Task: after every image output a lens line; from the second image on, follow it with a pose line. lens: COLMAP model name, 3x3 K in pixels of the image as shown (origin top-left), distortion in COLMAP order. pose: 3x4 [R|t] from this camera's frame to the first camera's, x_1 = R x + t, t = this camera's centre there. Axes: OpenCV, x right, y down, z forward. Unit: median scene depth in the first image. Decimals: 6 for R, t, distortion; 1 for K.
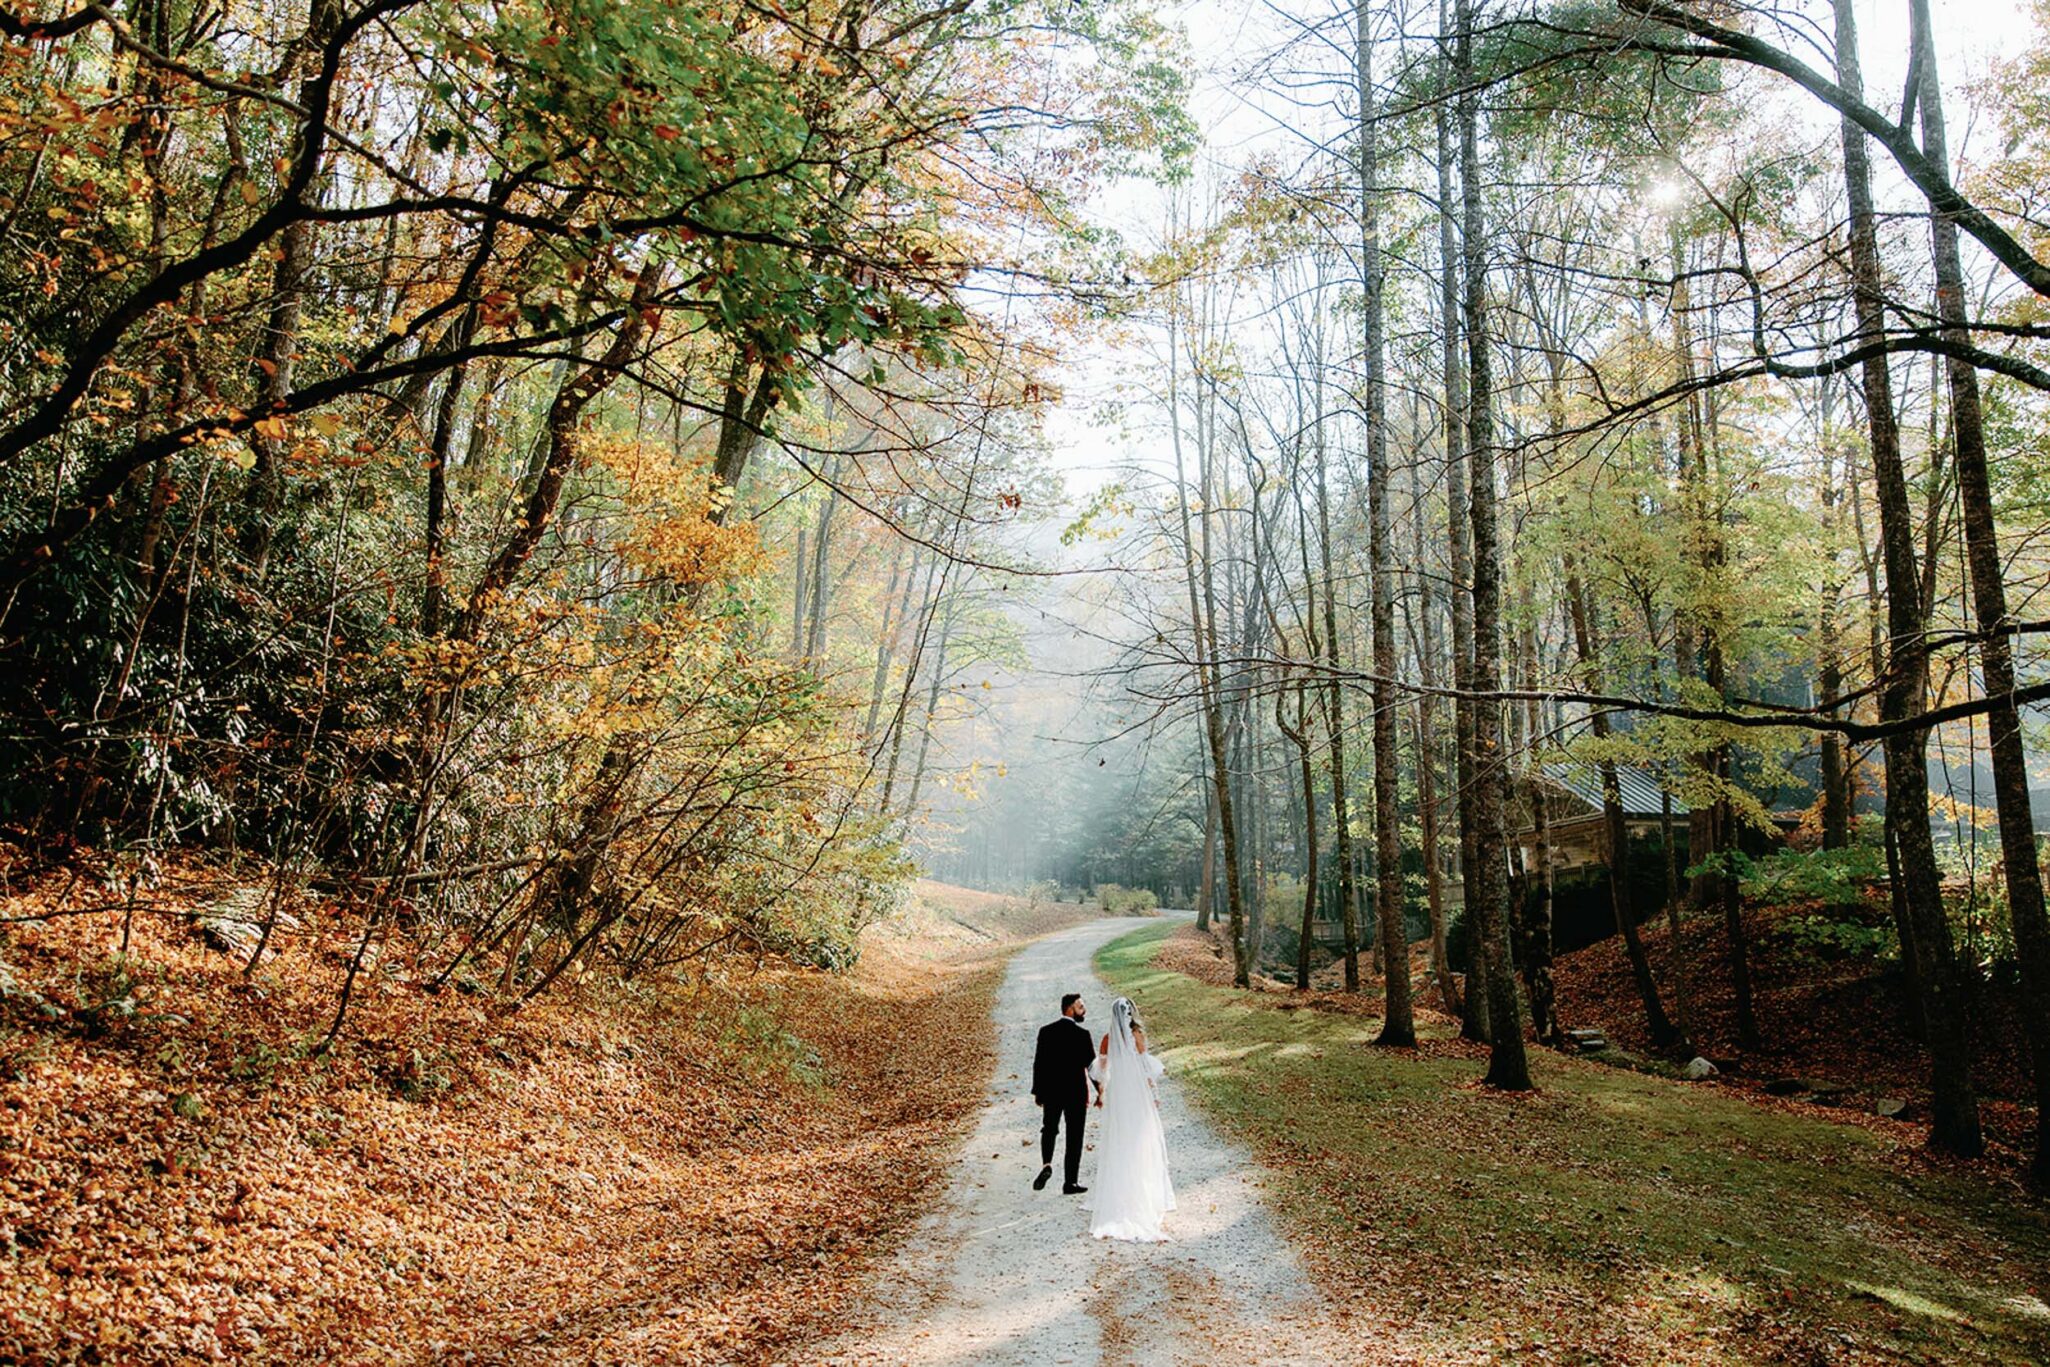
lens RADIAL K [[1863.0, 0, 1049.3], [0, 1863.0, 603.1], [0, 0, 1]] dist [0.028156, -0.011282]
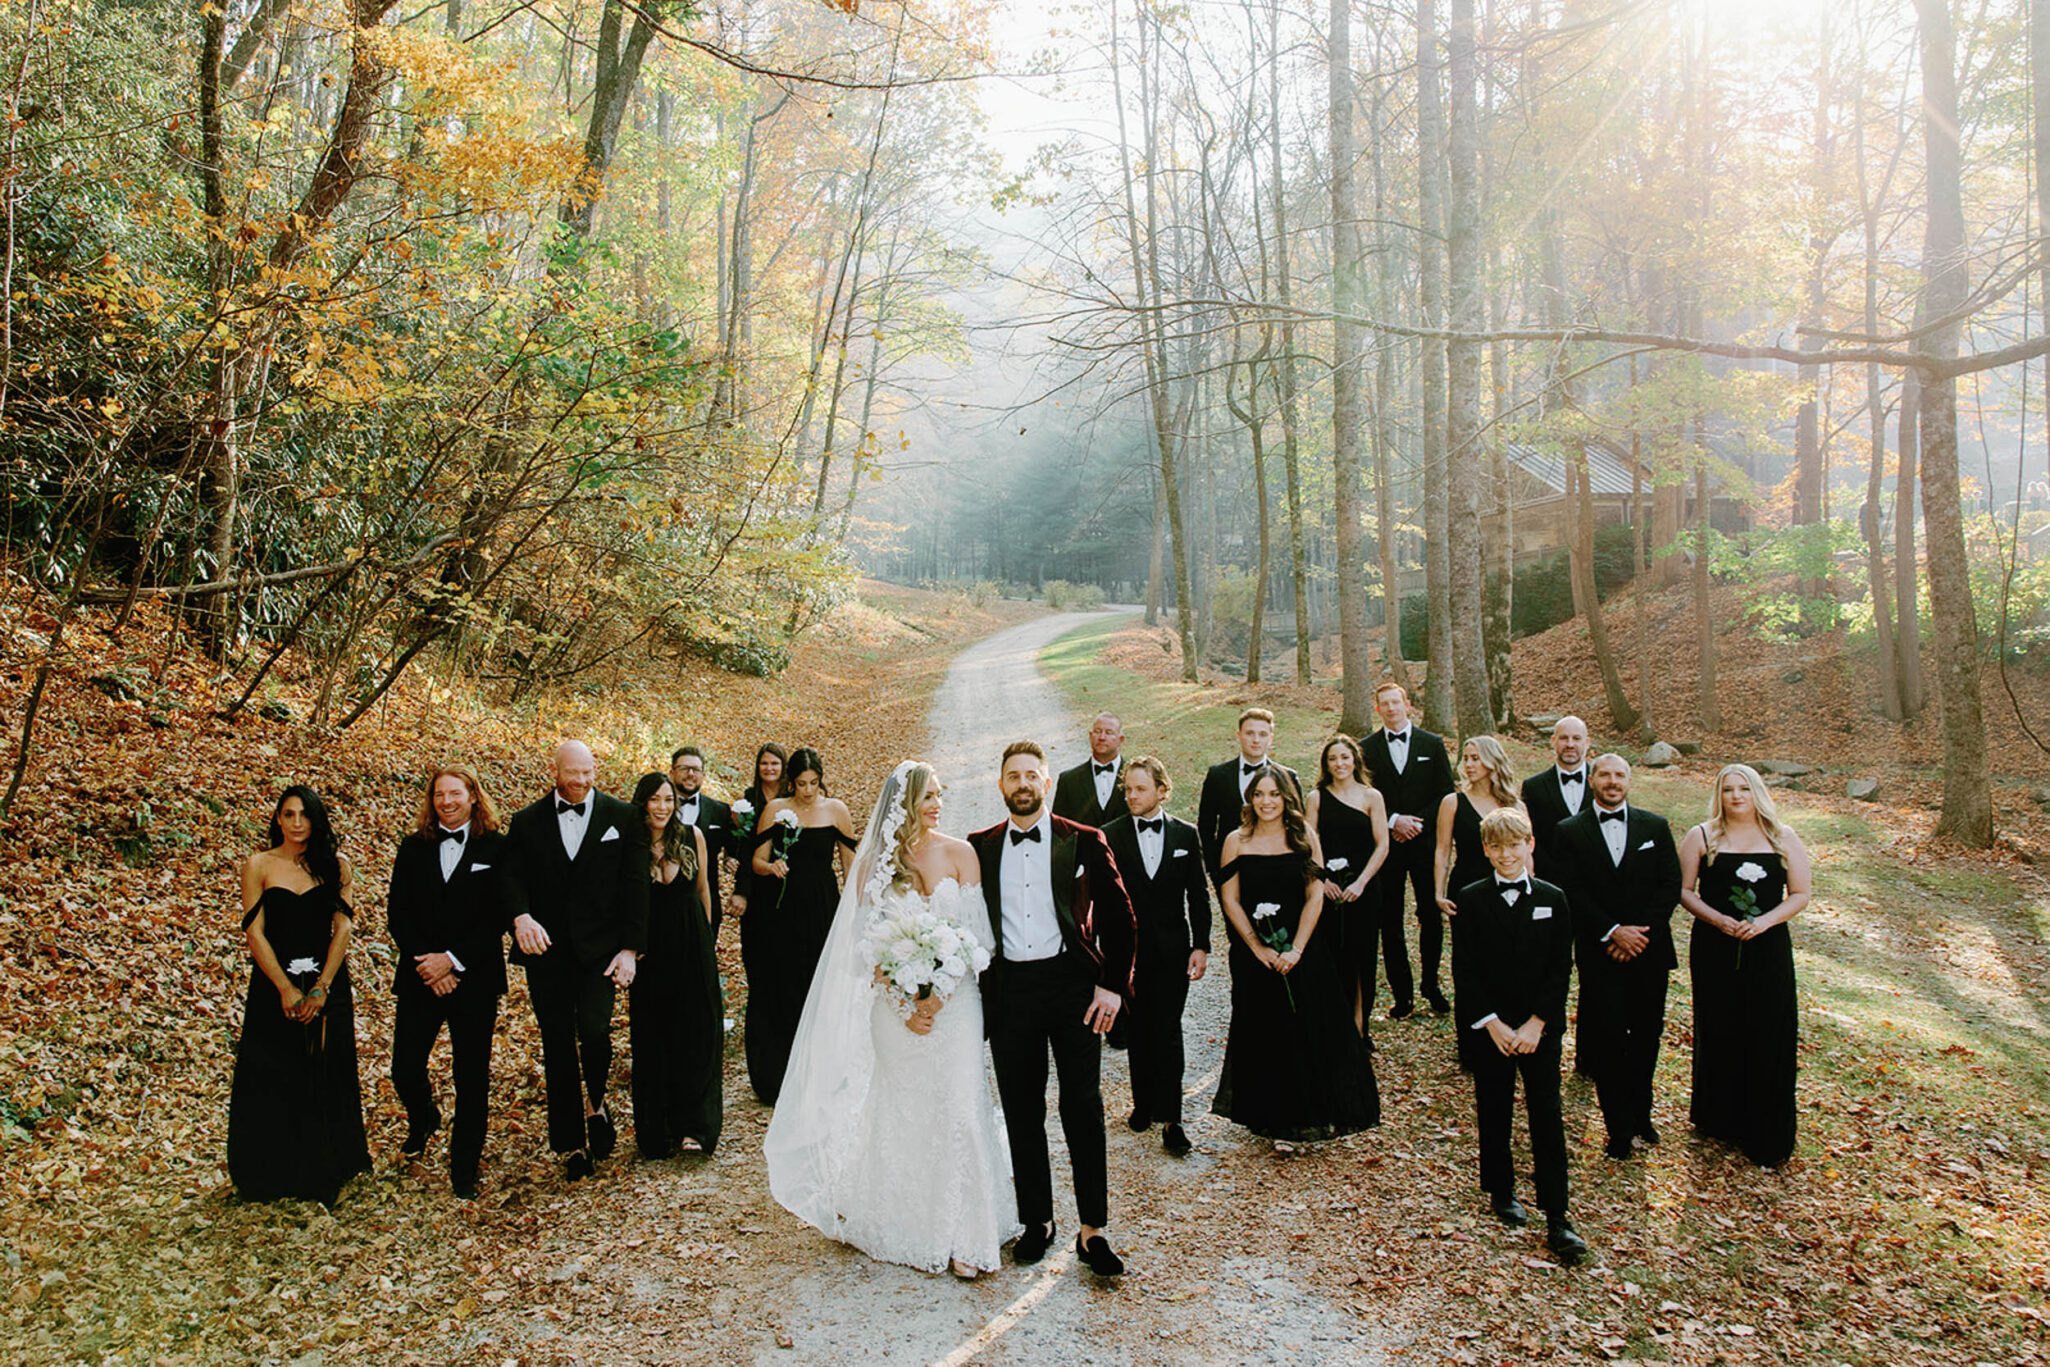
lens RADIAL K [[1885.3, 0, 1035.9], [0, 1885.3, 690.3], [0, 0, 1]] dist [0.028848, -0.013830]
pose [[0.999541, -0.023470, 0.019155, 0.012547], [0.019028, 0.978393, 0.205876, 0.020732], [-0.023573, -0.205417, 0.978391, 0.125928]]
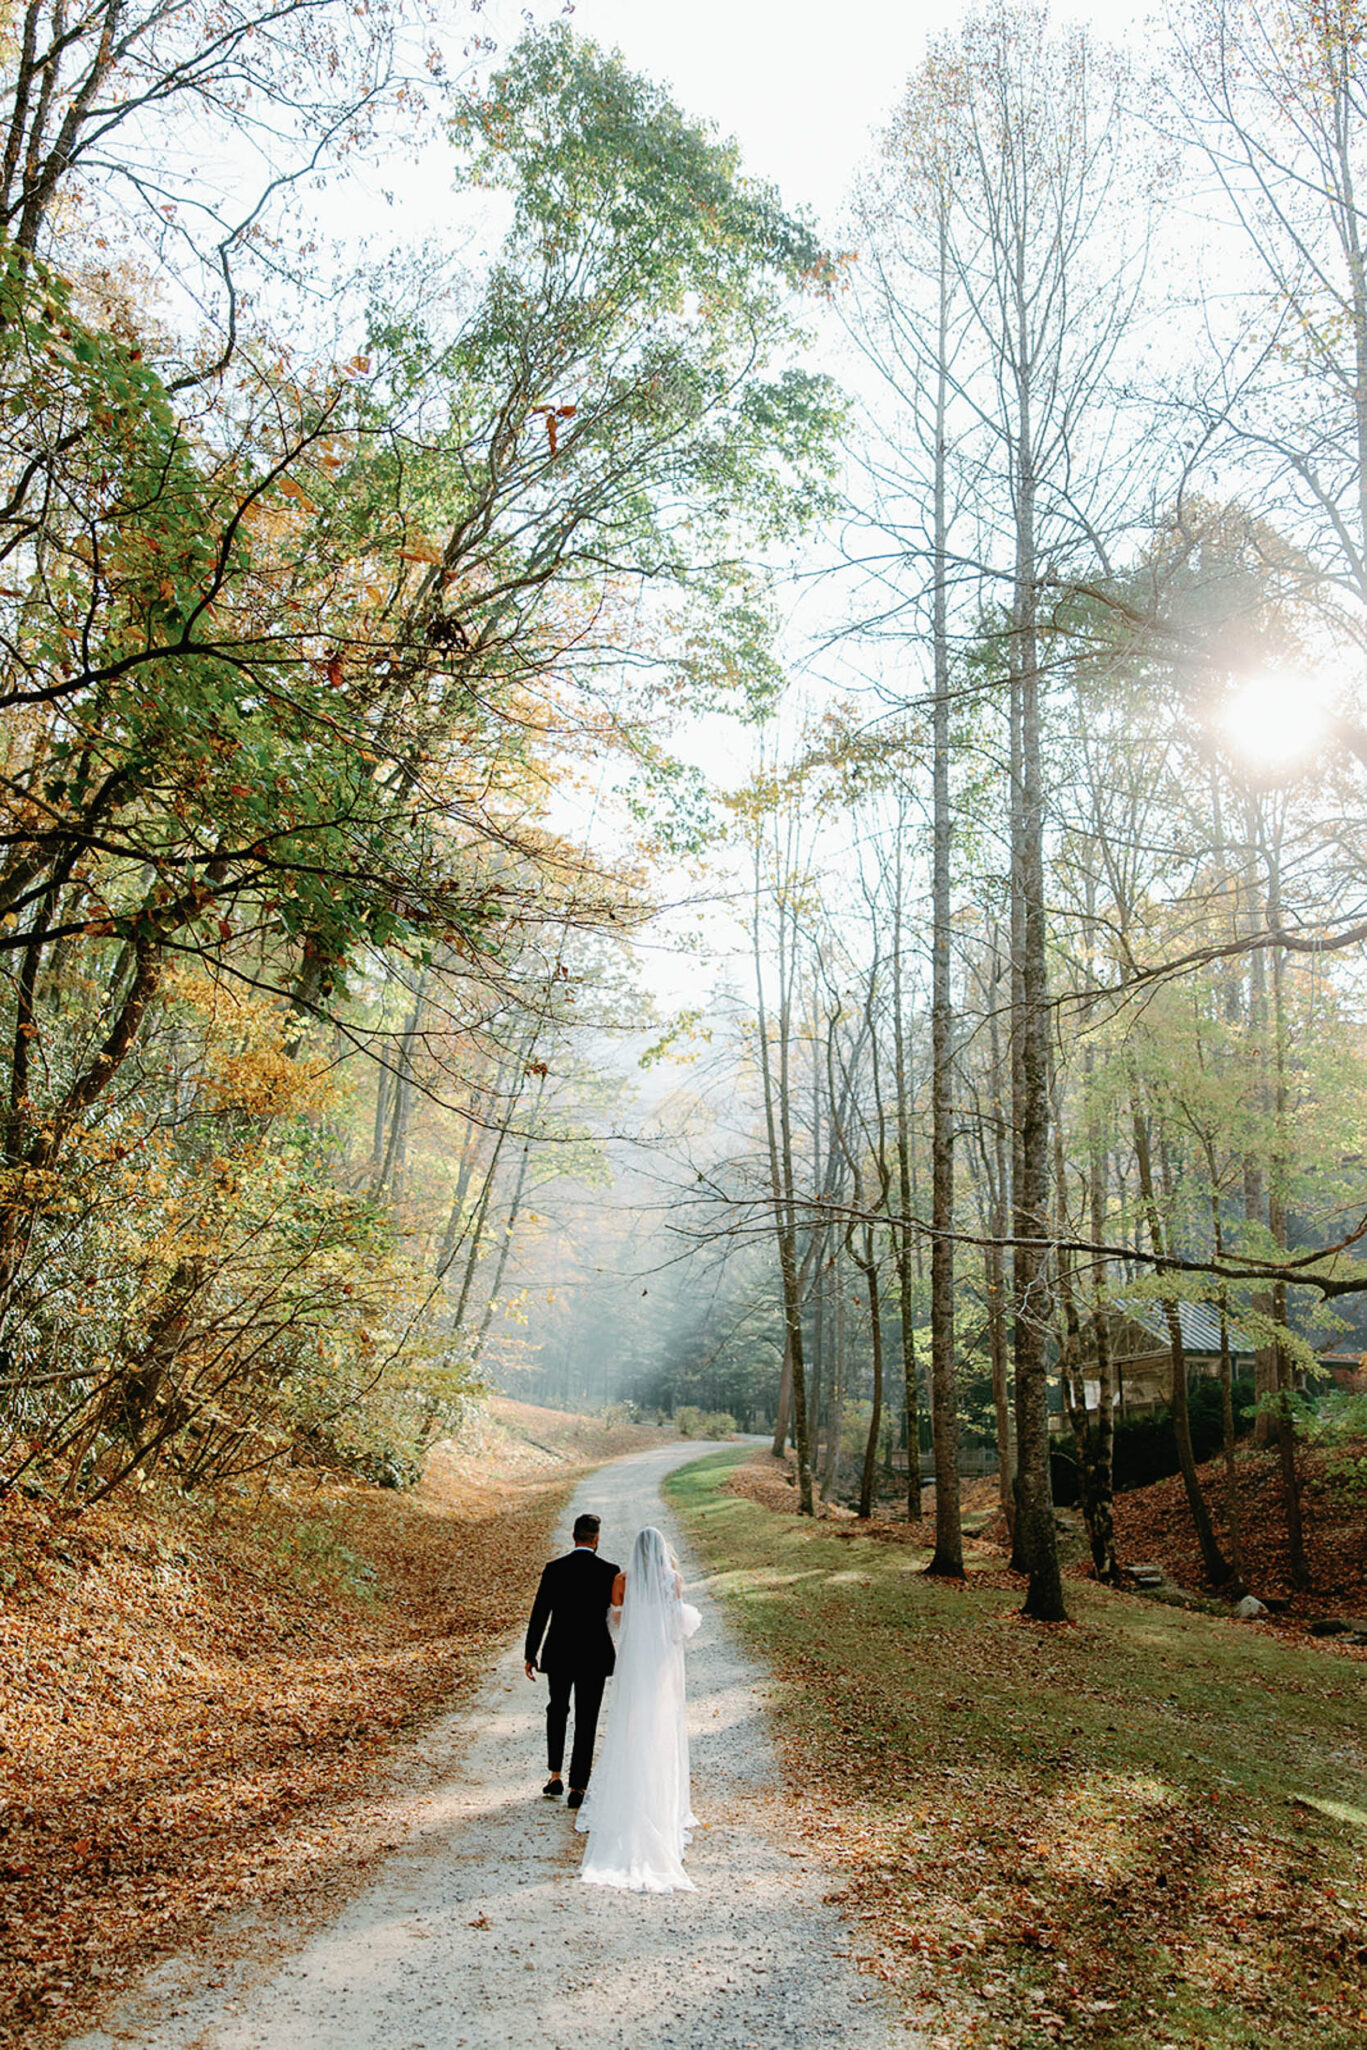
lens RADIAL K [[1885.3, 0, 683.5], [0, 1885.3, 1025.0], [0, 0, 1]] dist [0.028848, -0.013830]
pose [[0.999239, 0.031558, 0.022905, 0.017650], [-0.030388, 0.998299, -0.049754, -0.011996], [-0.024436, 0.049020, 0.998499, -0.068912]]
